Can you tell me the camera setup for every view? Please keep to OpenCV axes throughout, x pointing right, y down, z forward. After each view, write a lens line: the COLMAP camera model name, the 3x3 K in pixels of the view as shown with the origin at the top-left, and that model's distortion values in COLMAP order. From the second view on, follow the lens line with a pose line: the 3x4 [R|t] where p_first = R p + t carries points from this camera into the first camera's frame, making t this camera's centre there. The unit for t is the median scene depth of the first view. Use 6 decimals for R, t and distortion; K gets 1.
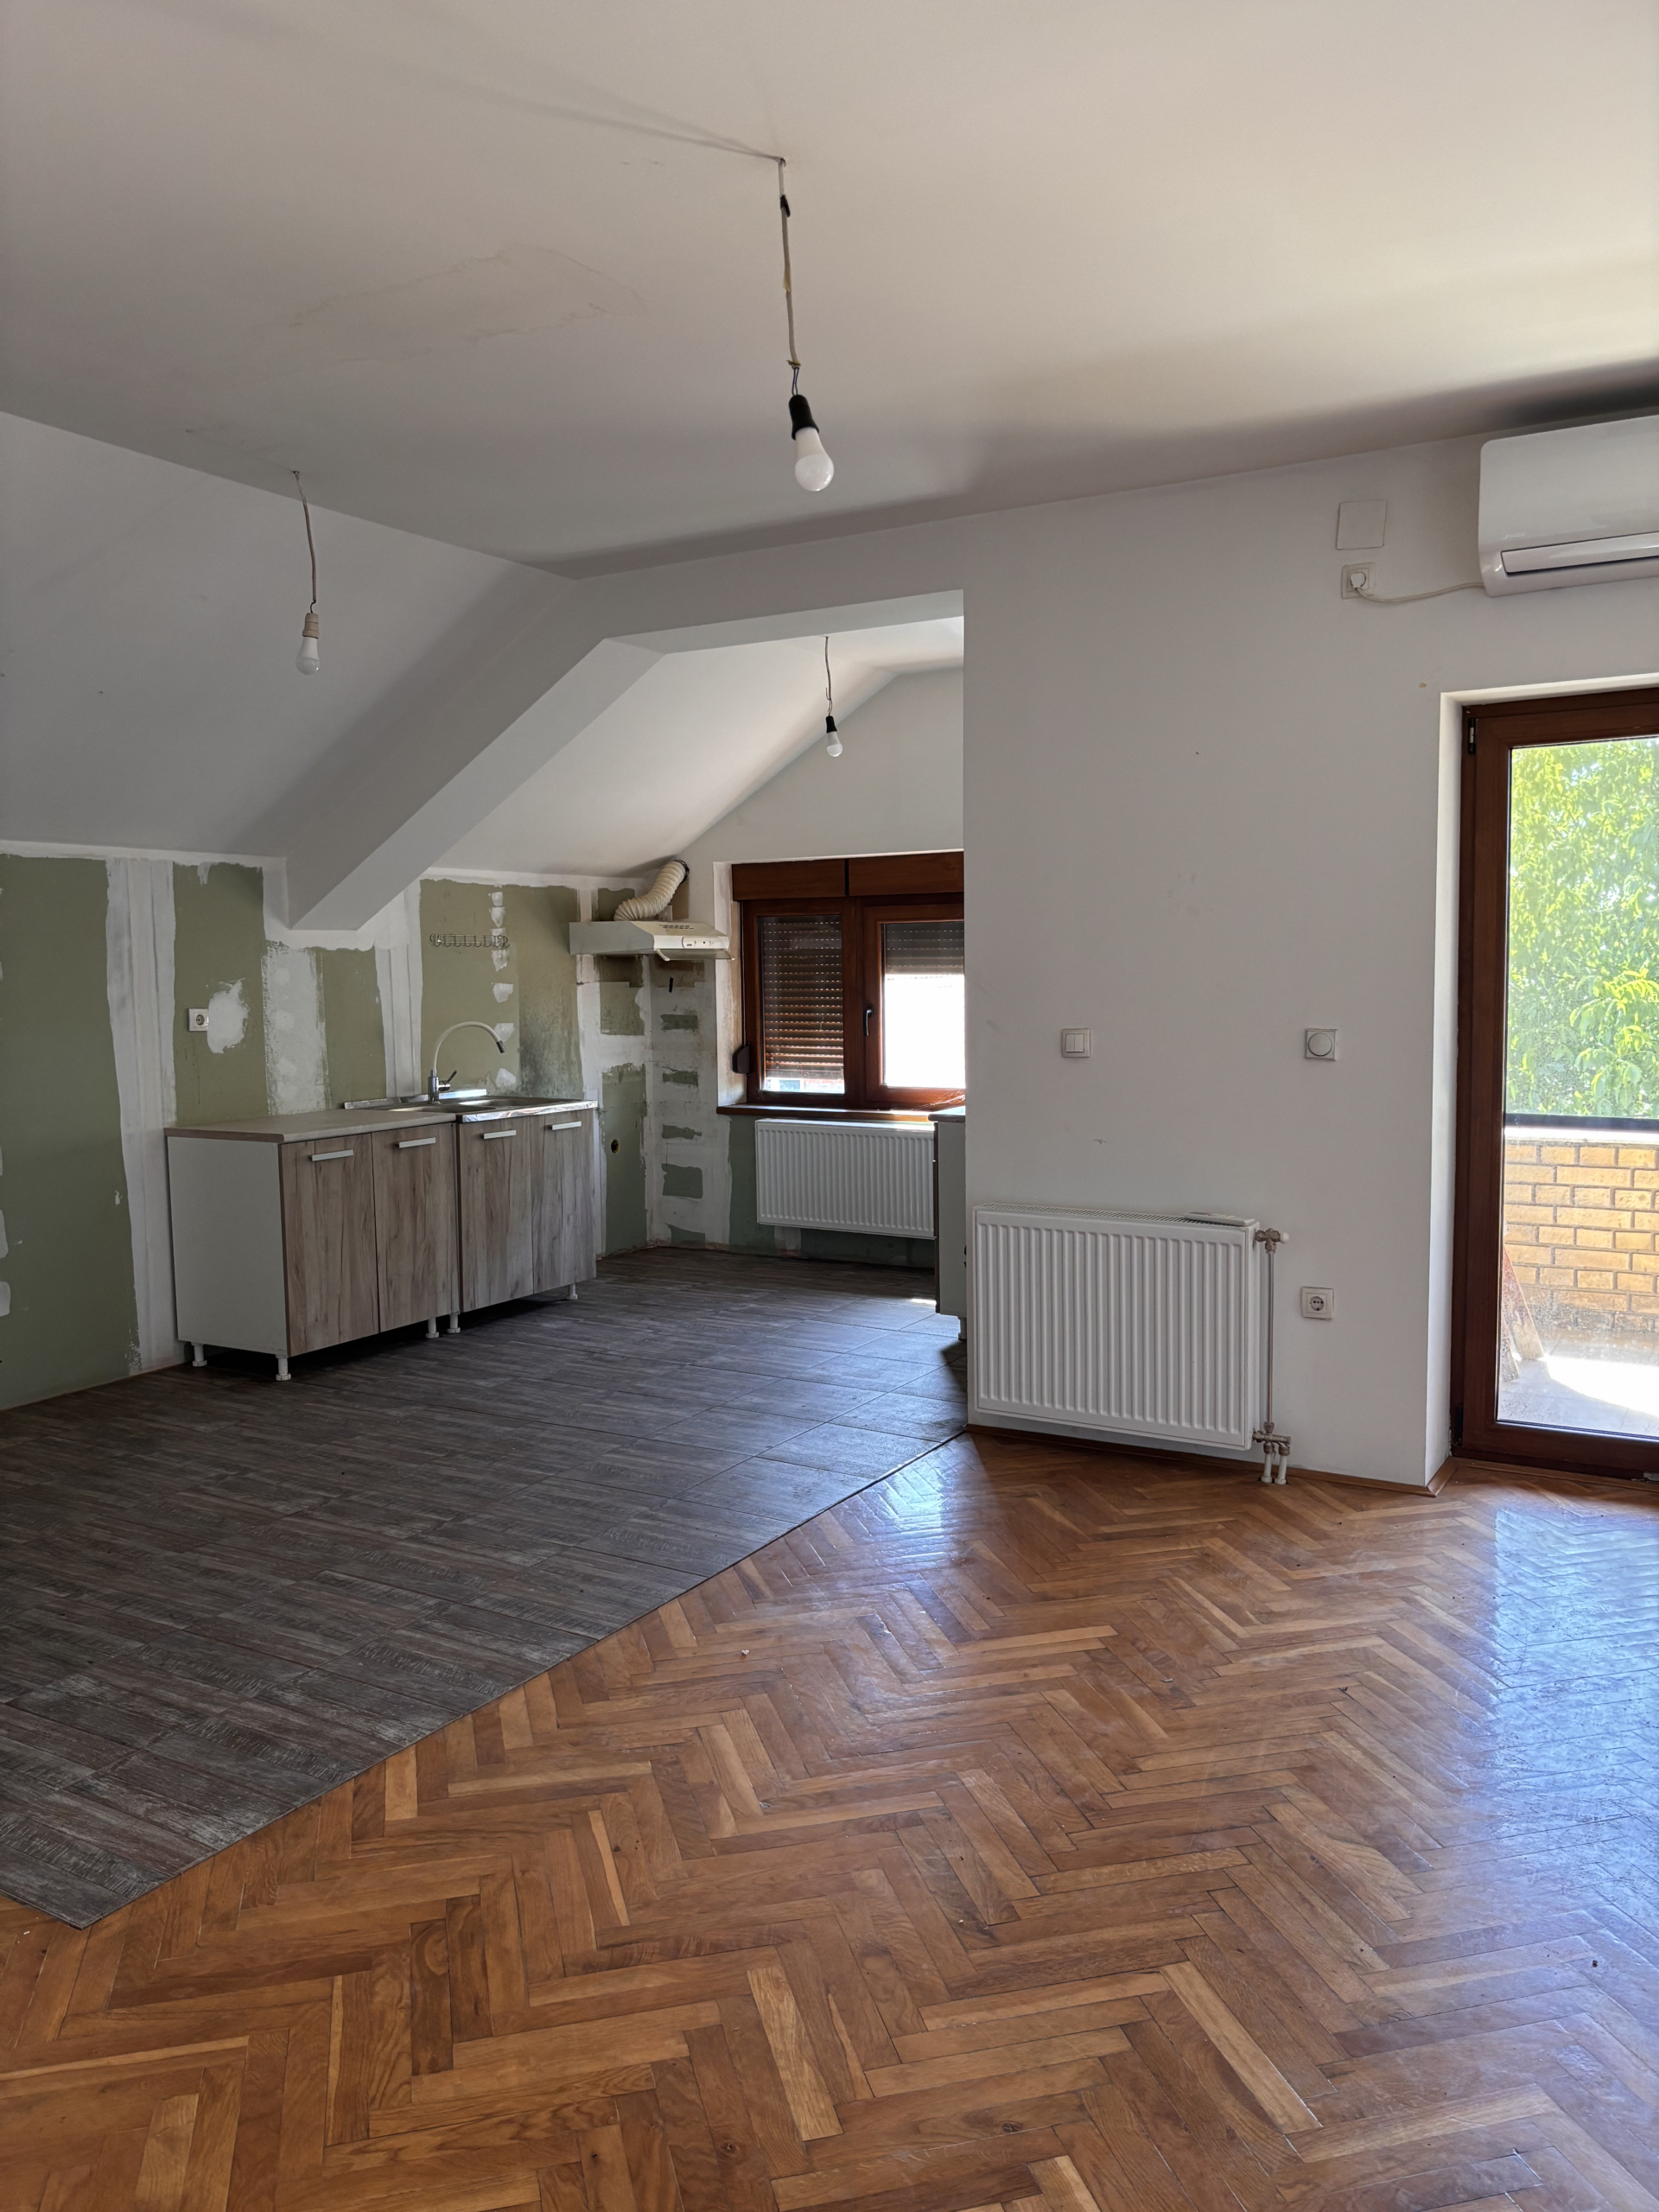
lens RADIAL K [[1700.6, 0, 842.1], [0, 1700.6, 1103.8], [0, 0, 1]] dist [0.146337, -0.264387]
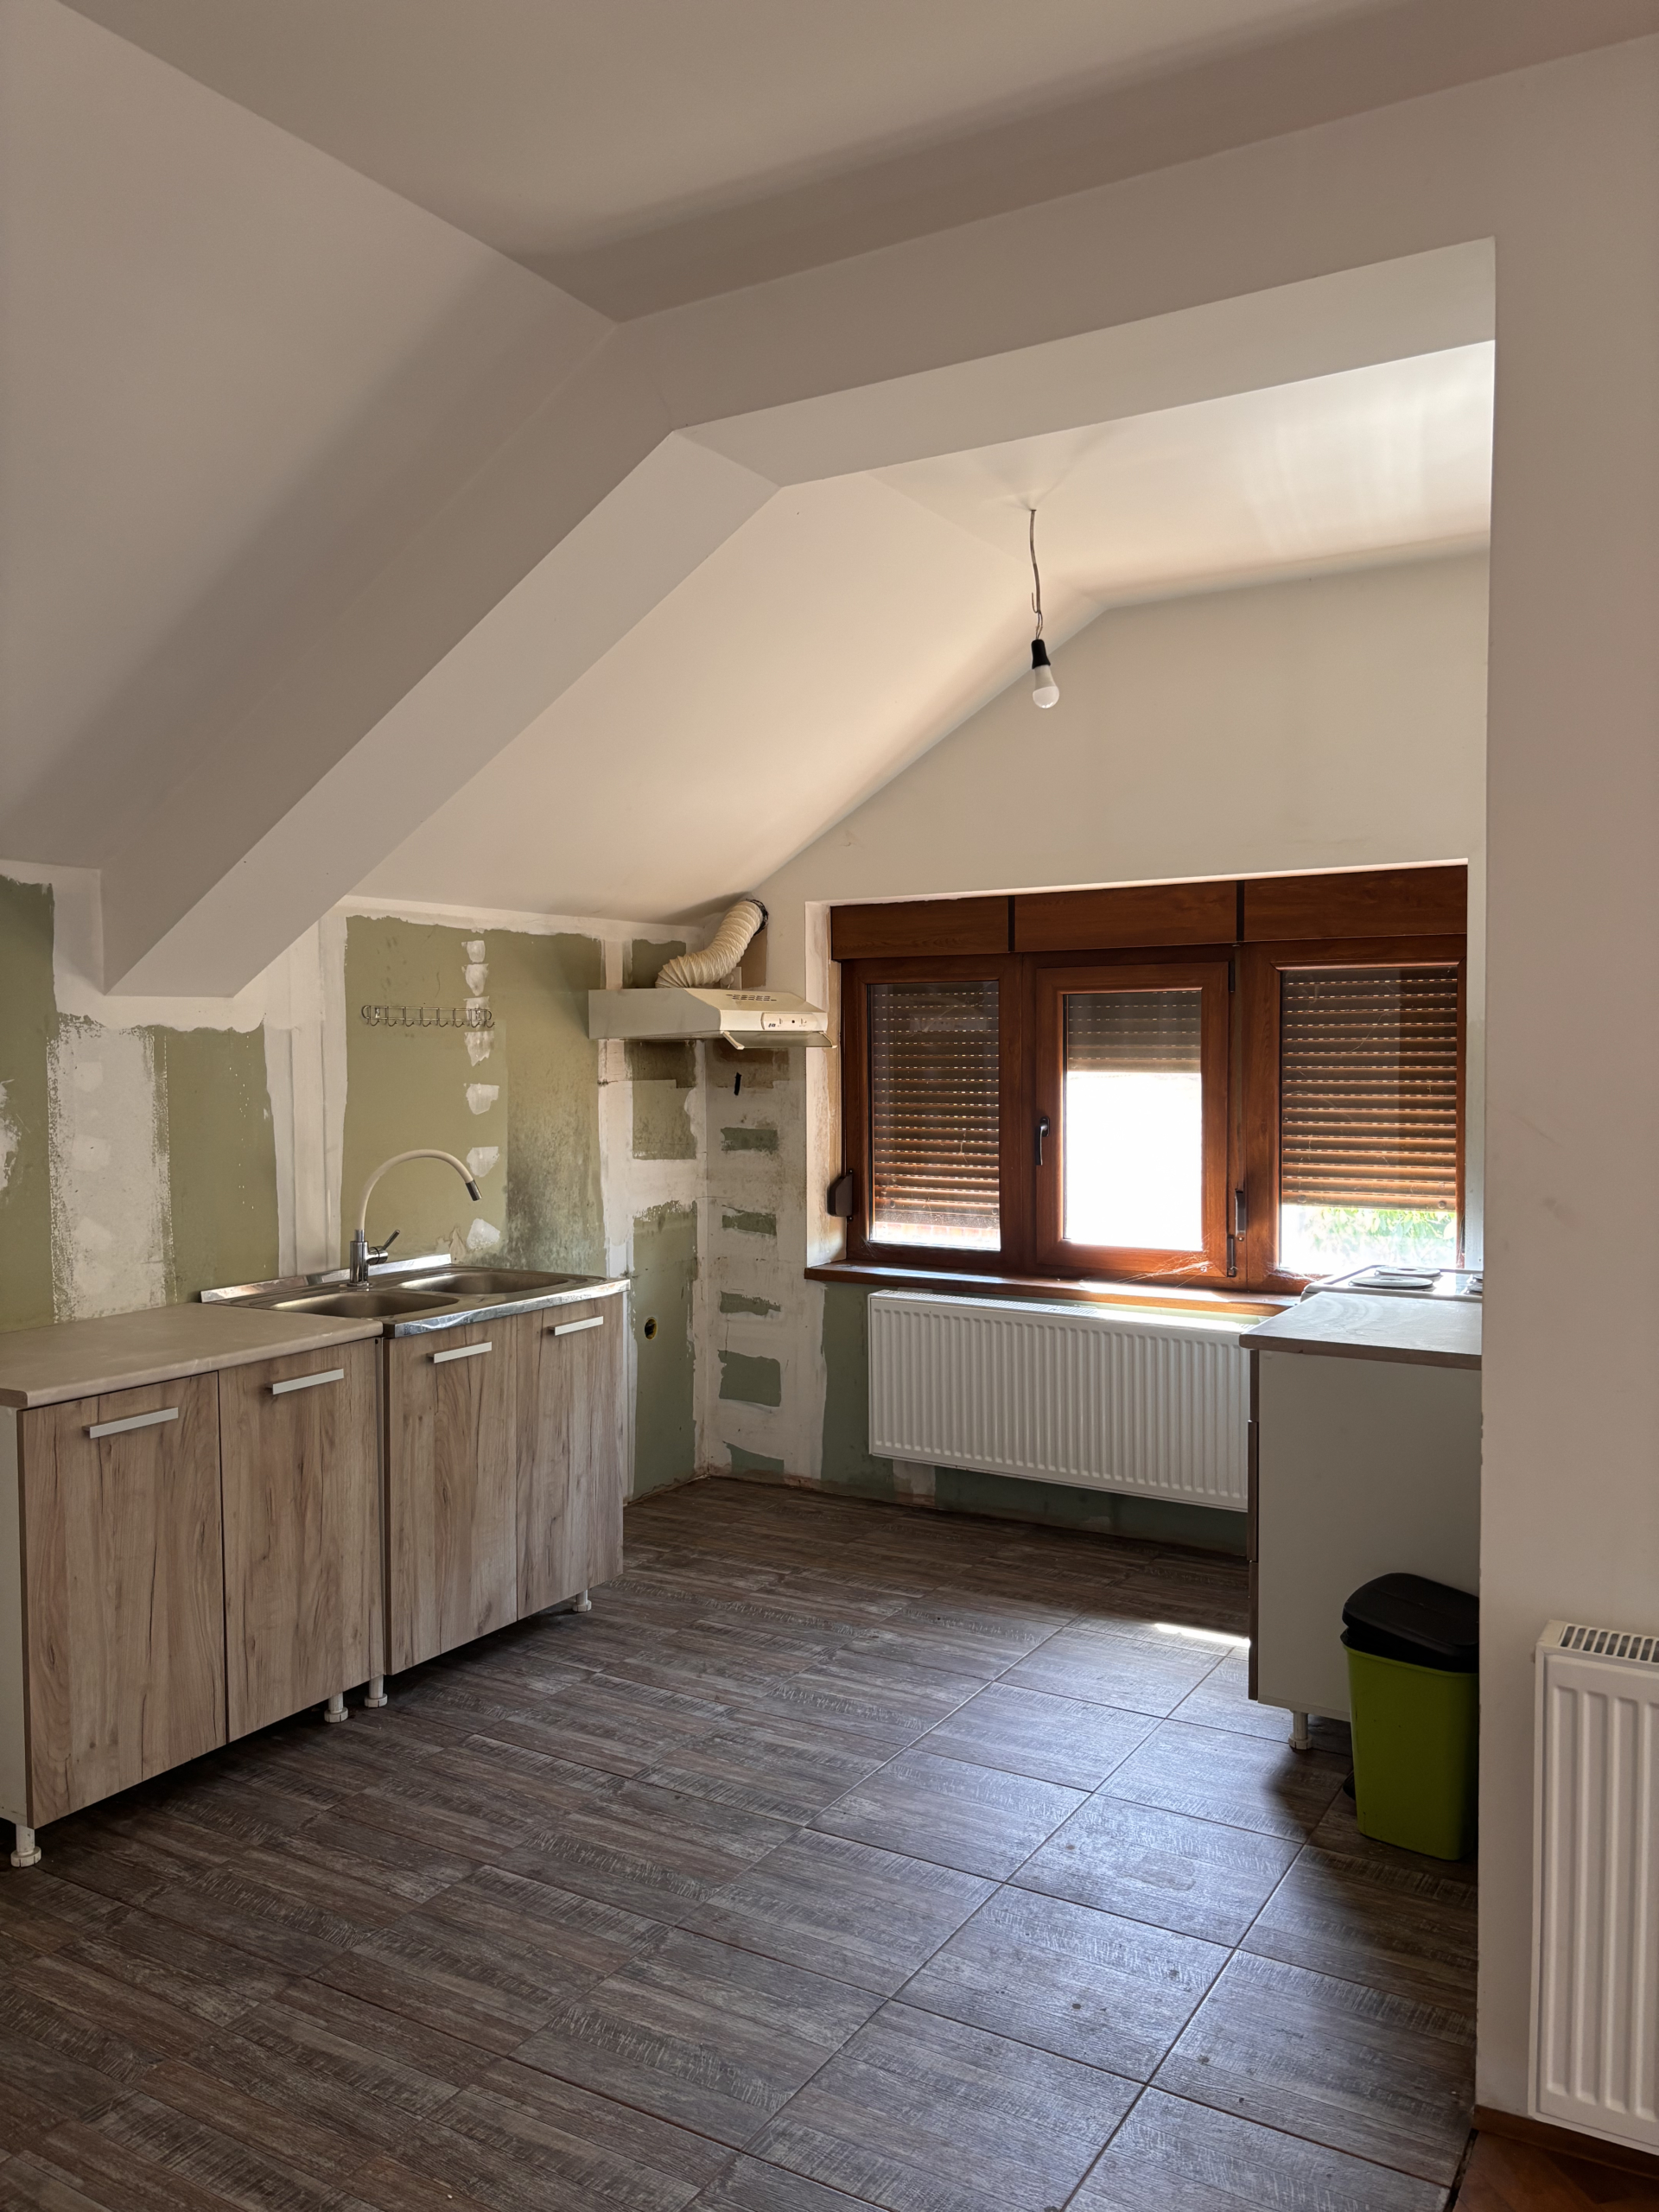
lens RADIAL K [[1700.6, 0, 842.1], [0, 1700.6, 1103.8], [0, 0, 1]] dist [0.146337, -0.264387]
pose [[0.999957, 0.007860, -0.004900, -0.061408], [-0.008081, 0.998866, -0.046917, -0.034087], [0.004525, 0.046955, 0.998887, 0.364656]]
